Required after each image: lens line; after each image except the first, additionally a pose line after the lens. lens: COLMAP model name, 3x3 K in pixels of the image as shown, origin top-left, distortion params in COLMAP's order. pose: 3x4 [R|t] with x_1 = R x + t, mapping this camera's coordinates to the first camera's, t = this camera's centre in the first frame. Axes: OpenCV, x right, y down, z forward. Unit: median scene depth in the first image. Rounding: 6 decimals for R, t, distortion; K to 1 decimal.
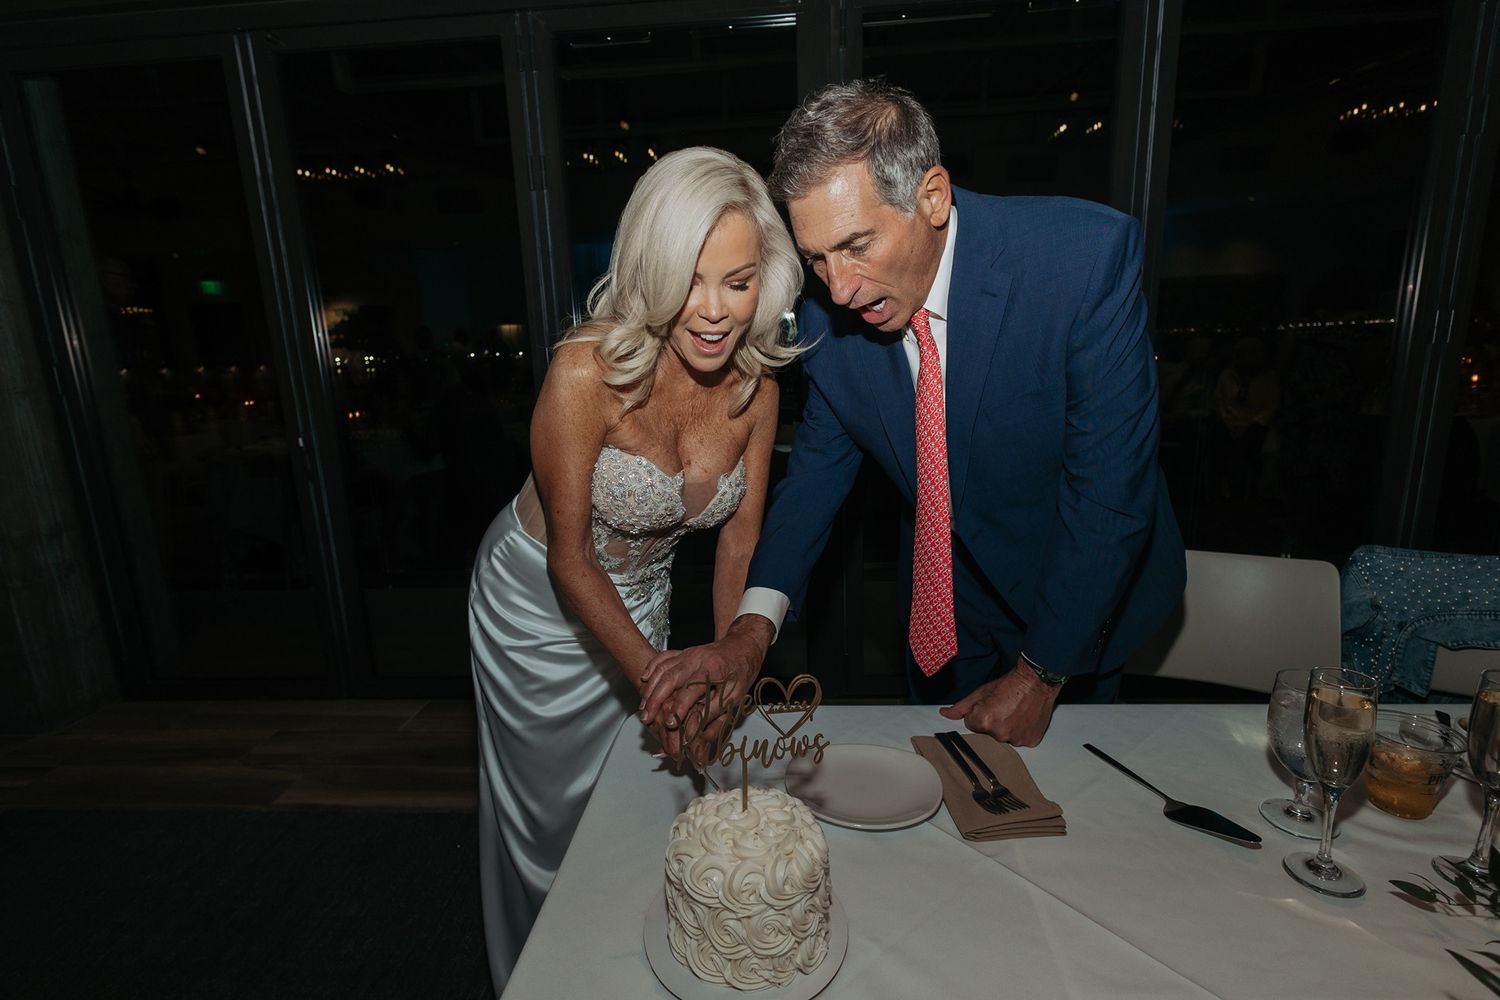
lens RADIAL K [[692.0, 0, 750.0], [0, 692.0, 500.3], [0, 0, 1]] dist [0.009668, -0.000344]
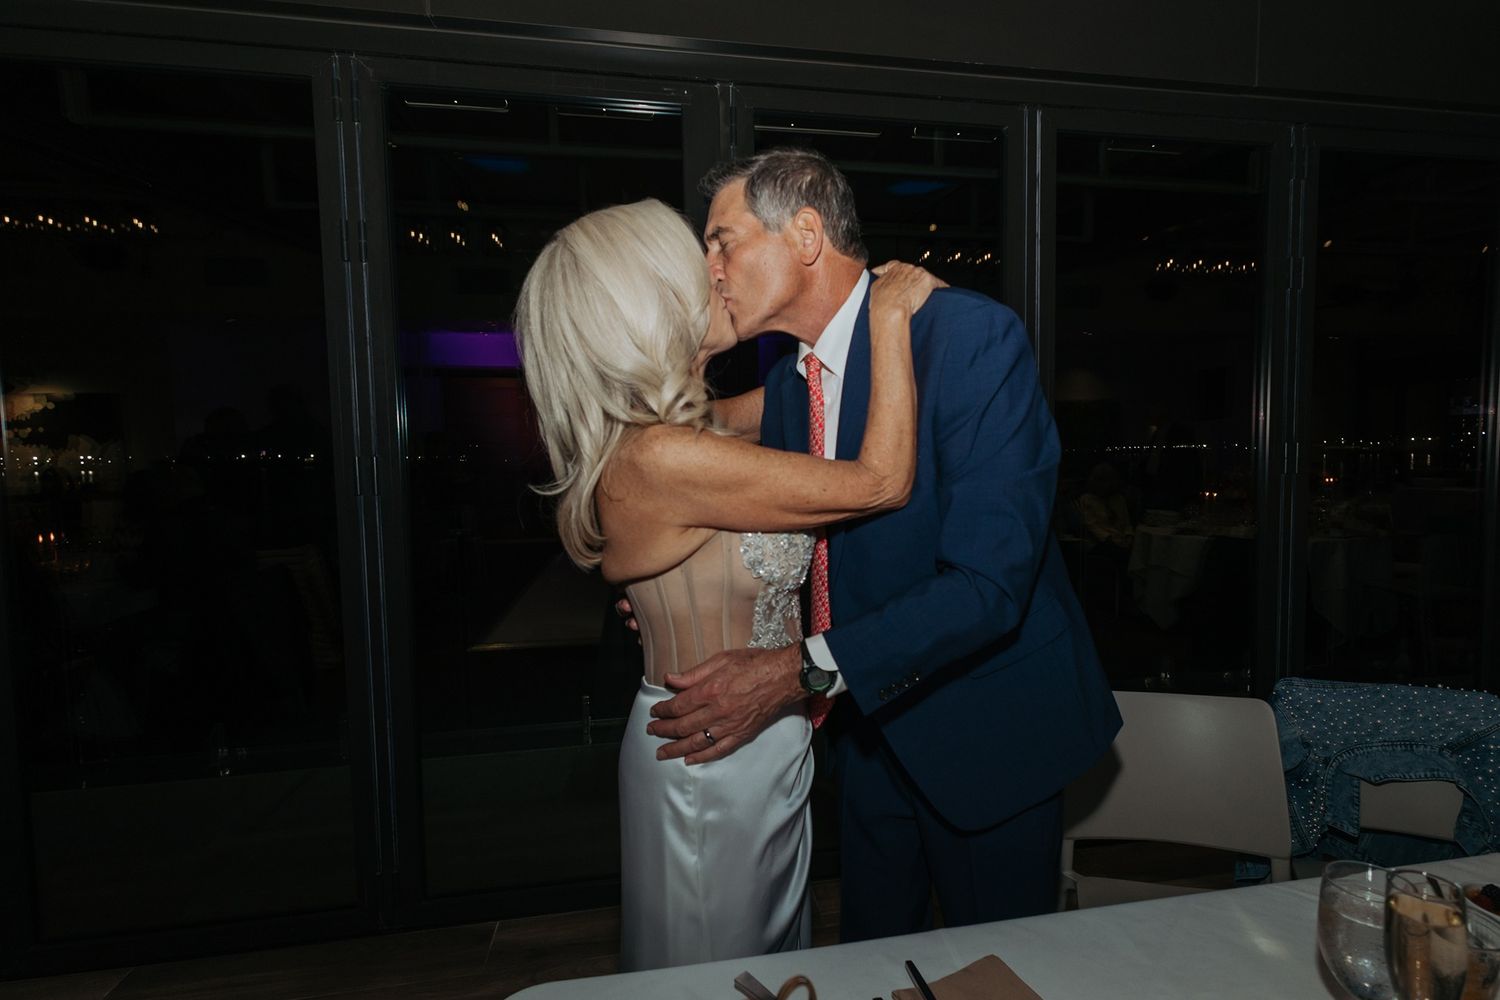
lens RADIAL K [[692.0, 0, 750.4], [0, 692.0, 499.2], [0, 0, 1]] dist [0.009668, -0.000344]
pose [[0.967522, 0.004613, 0.252745, -0.075990], [0.031694, 0.989730, -0.139392, -0.060812], [-0.250792, 0.142875, 0.957439, 0.187437]]
